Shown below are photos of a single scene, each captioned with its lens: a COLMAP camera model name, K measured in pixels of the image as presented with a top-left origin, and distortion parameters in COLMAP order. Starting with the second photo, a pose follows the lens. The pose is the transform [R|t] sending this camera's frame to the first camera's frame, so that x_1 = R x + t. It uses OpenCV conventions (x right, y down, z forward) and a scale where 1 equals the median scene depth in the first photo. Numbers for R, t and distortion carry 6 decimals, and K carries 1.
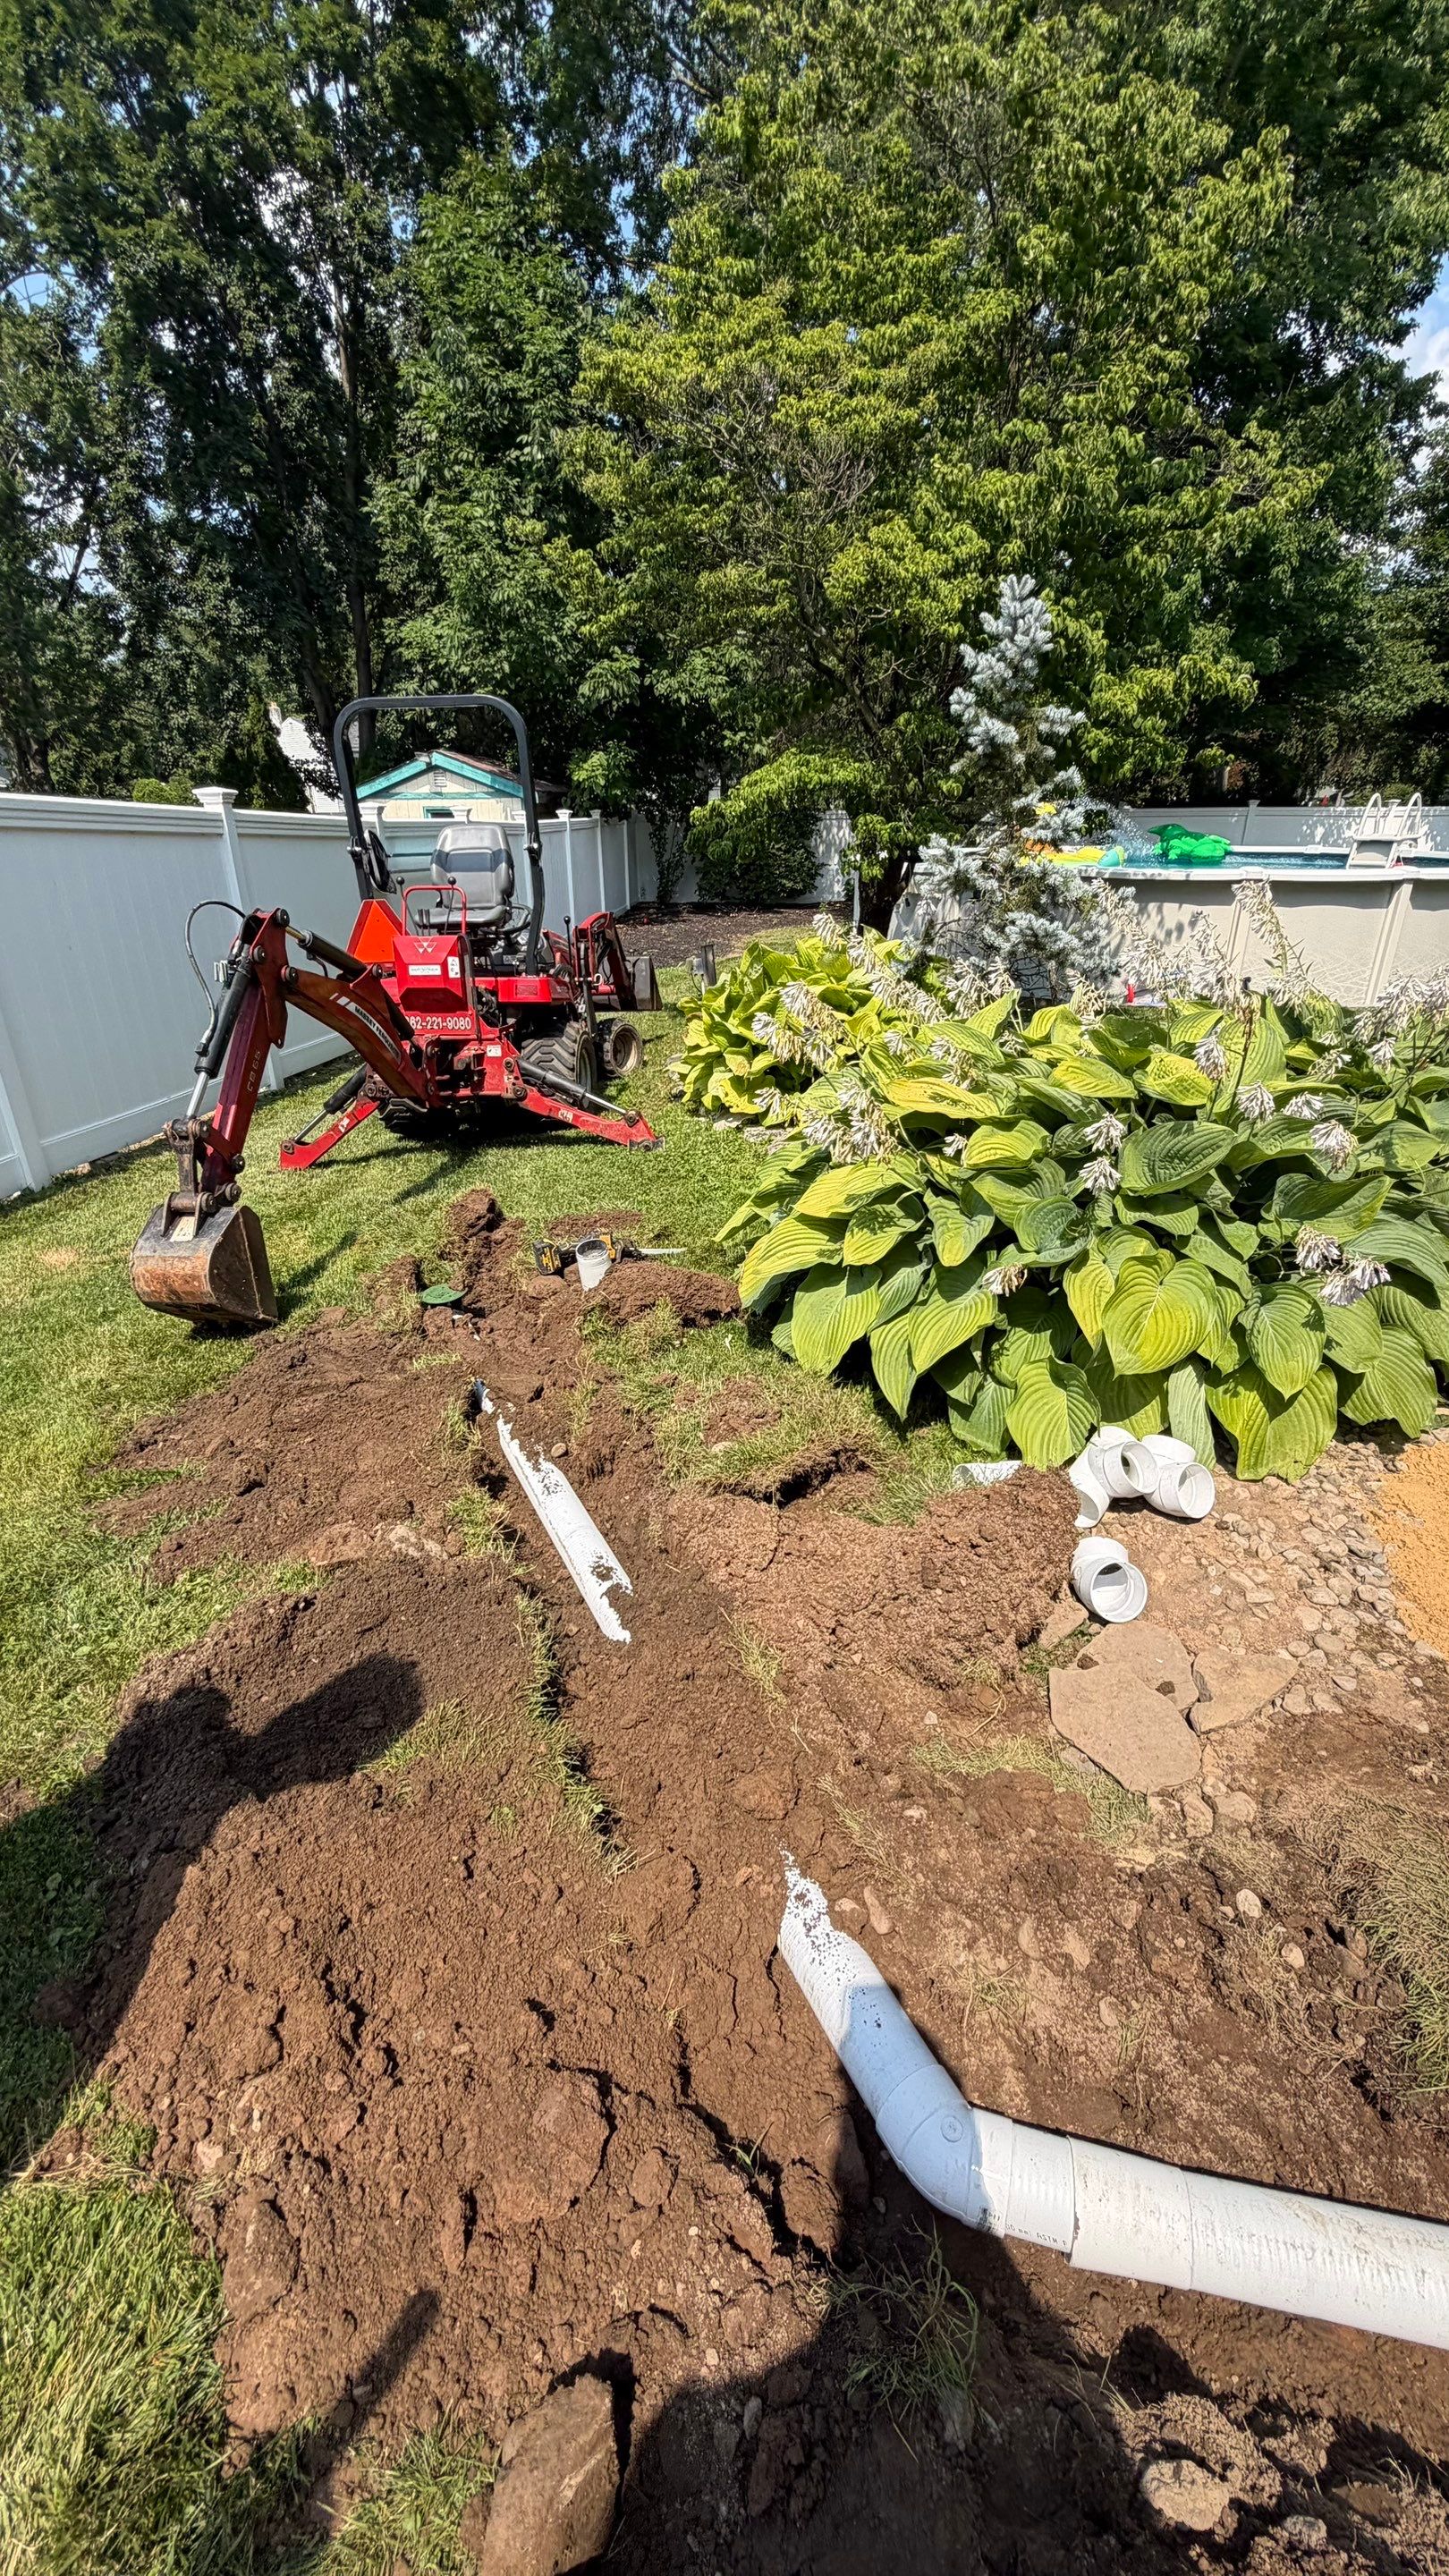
lens RADIAL K [[1015.1, 0, 728.6], [0, 1015.1, 1278.9], [0, 0, 1]] dist [0.000417, 0.000320]
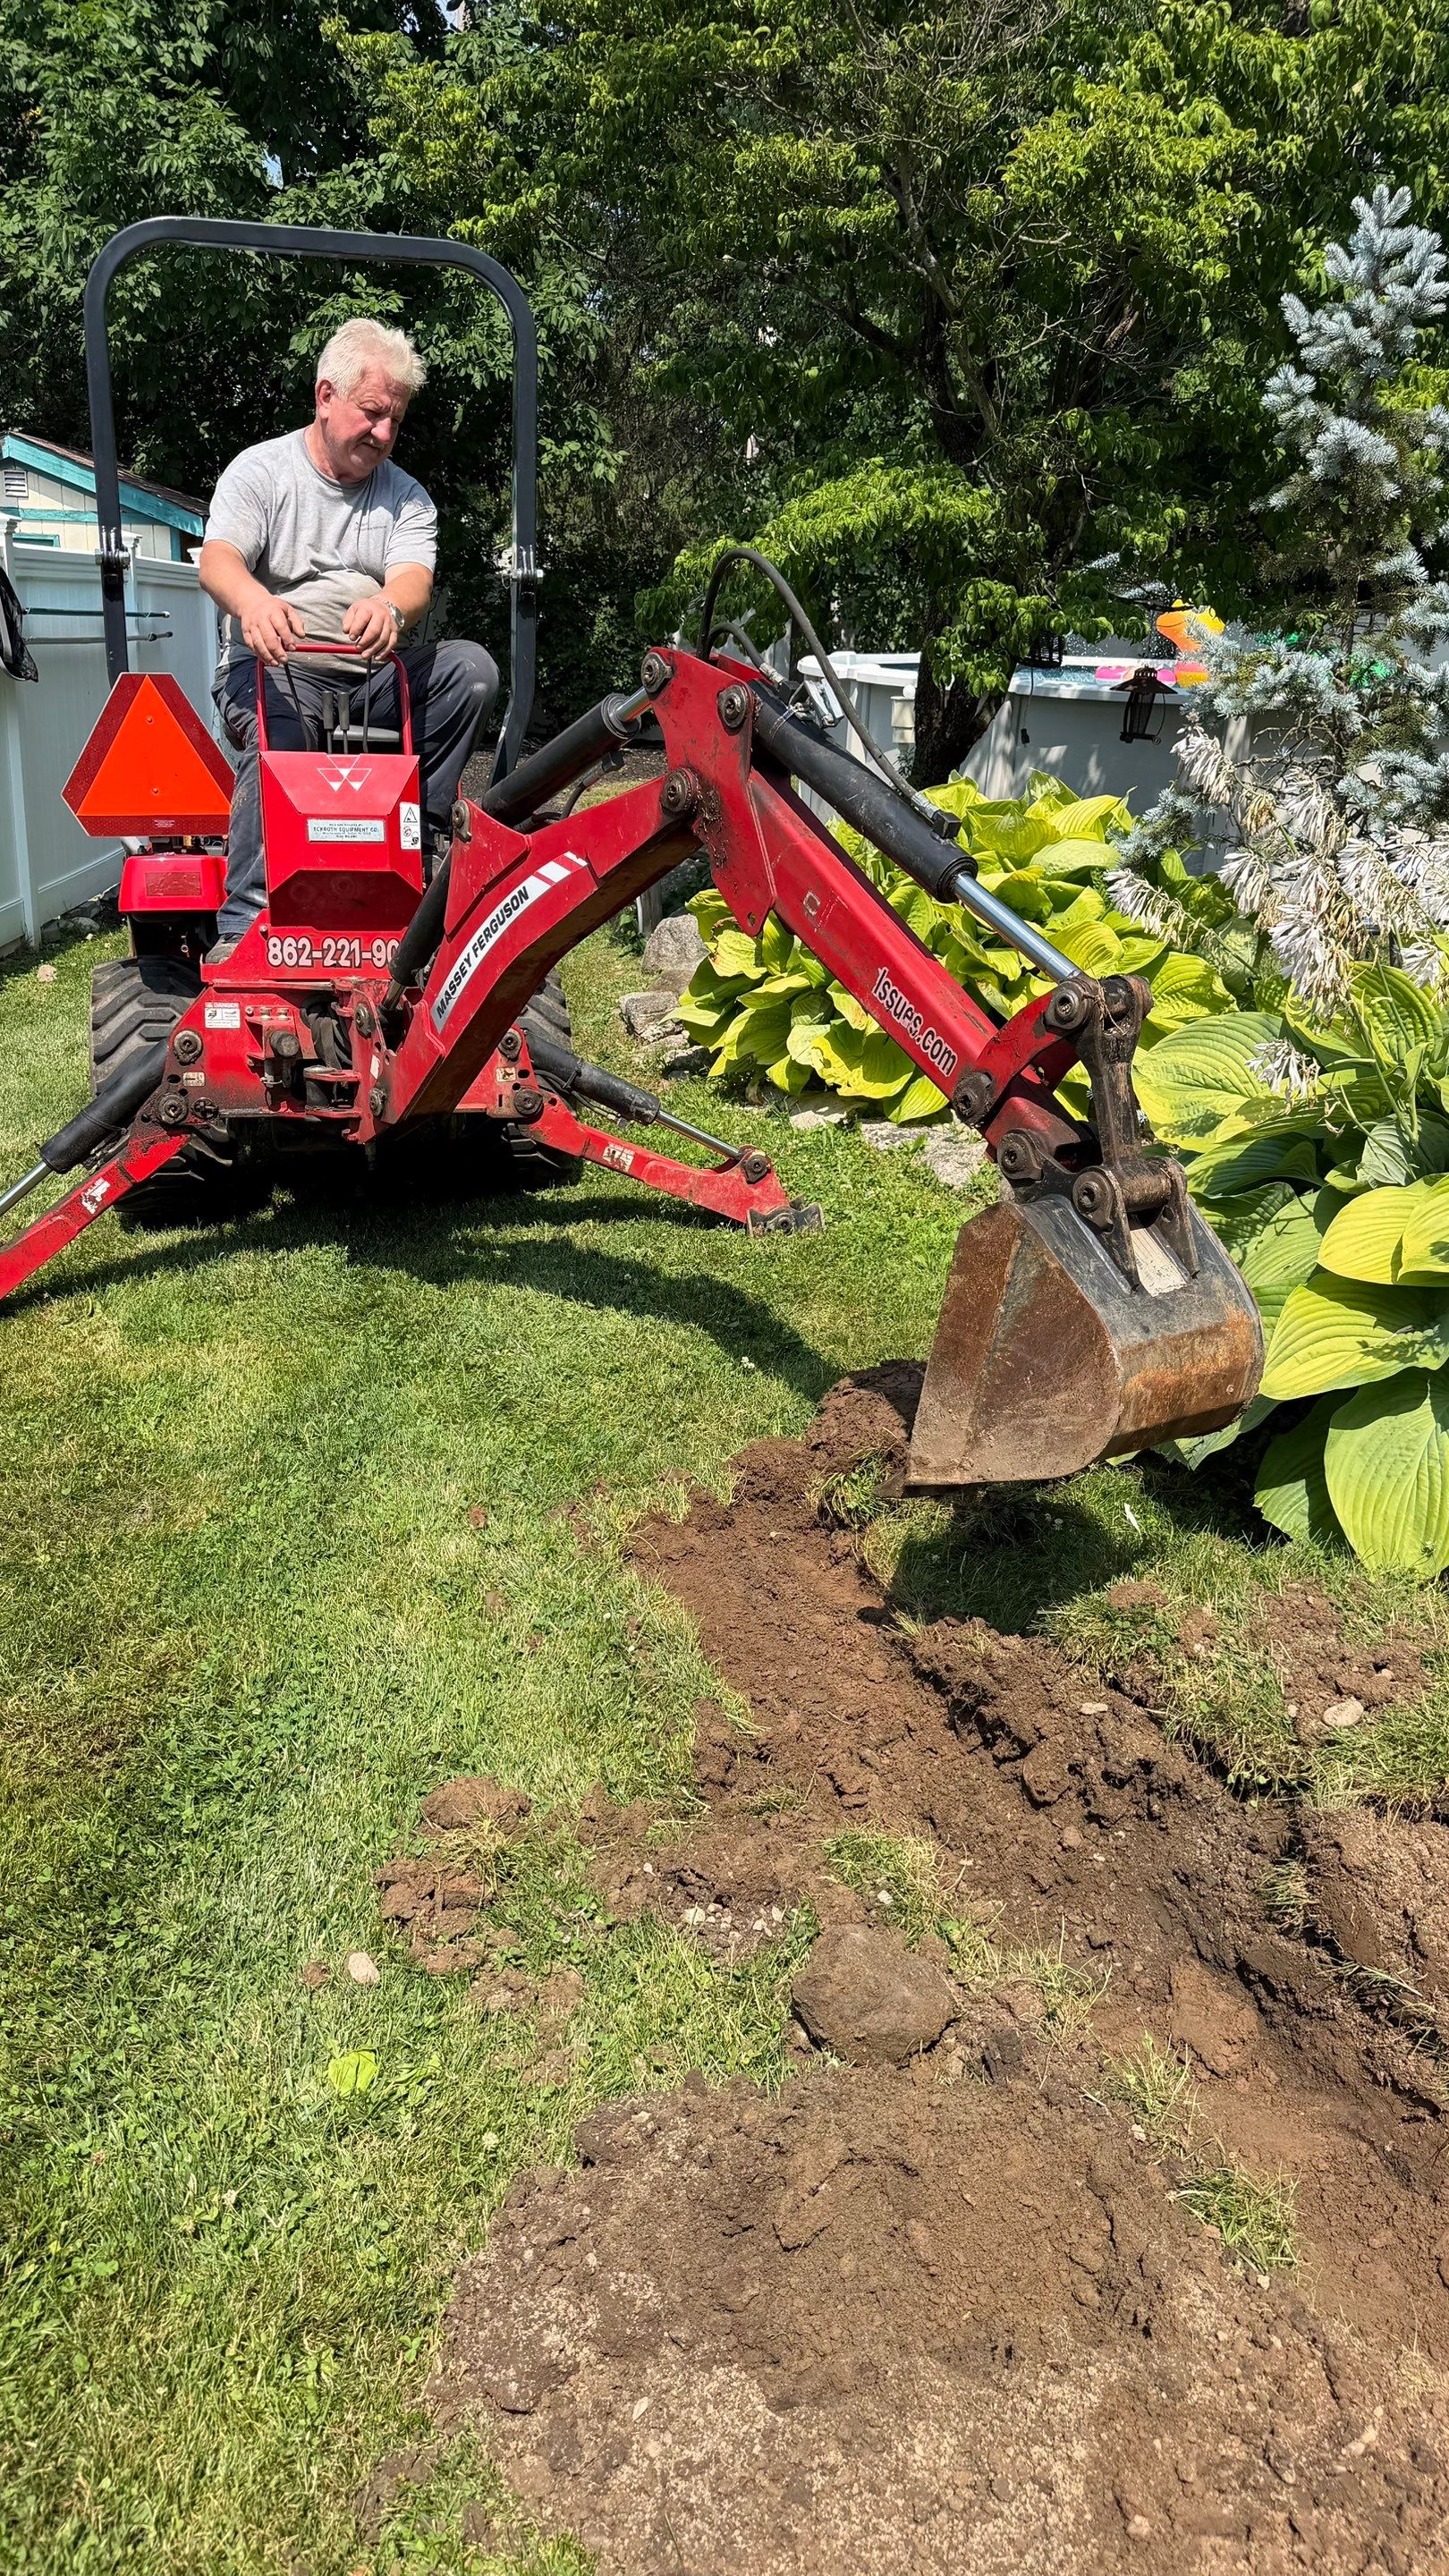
lens RADIAL K [[1793.8, 0, 717.0], [0, 1793.8, 1284.8], [0, 0, 1]] dist [0.051194, -0.062212]
pose [[0.988652, -0.004623, 0.150154, -0.225207], [0.014067, 0.997984, -0.061892, -0.002856], [-0.149565, 0.063301, 0.986724, 0.061448]]
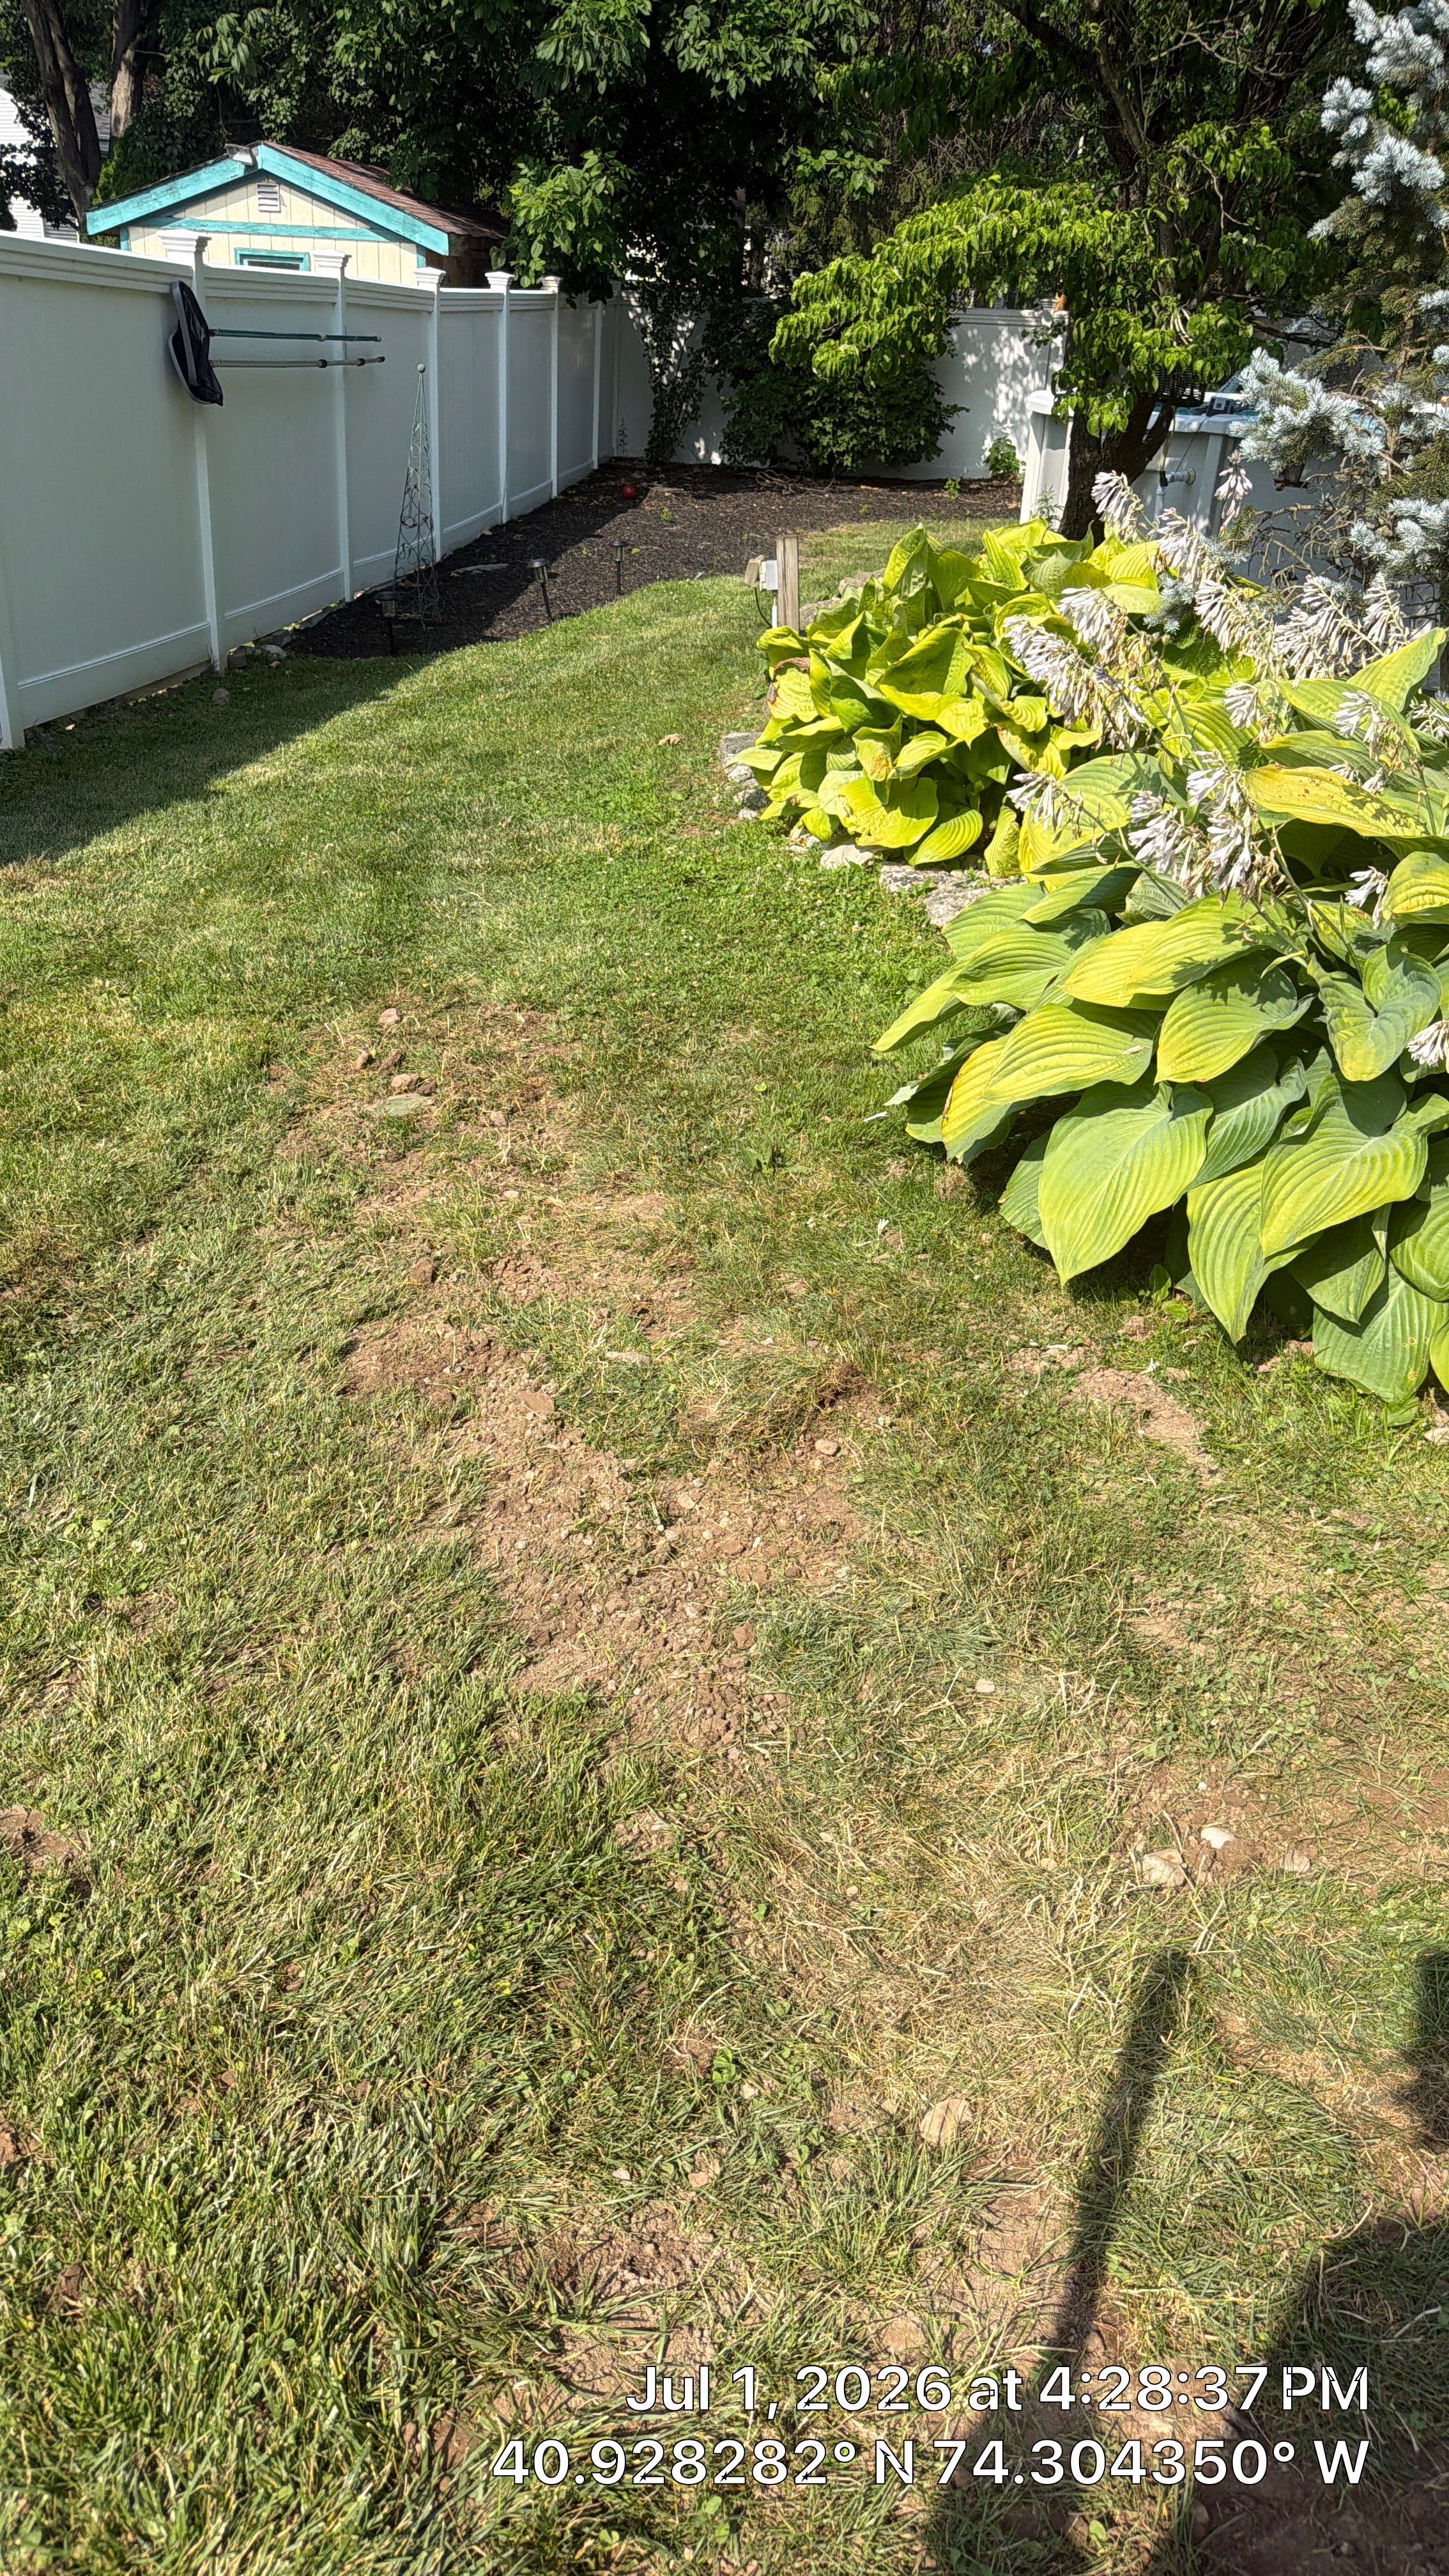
lens RADIAL K [[1793.8, 0, 721.1], [0, 1793.8, 1294.9], [0, 0, 1]] dist [0.051194, -0.062212]
pose [[0.998146, 0.059471, 0.012919, -0.078156], [-0.060233, 0.995719, 0.070104, 0.028508], [-0.008695, -0.070753, 0.997456, -0.029473]]
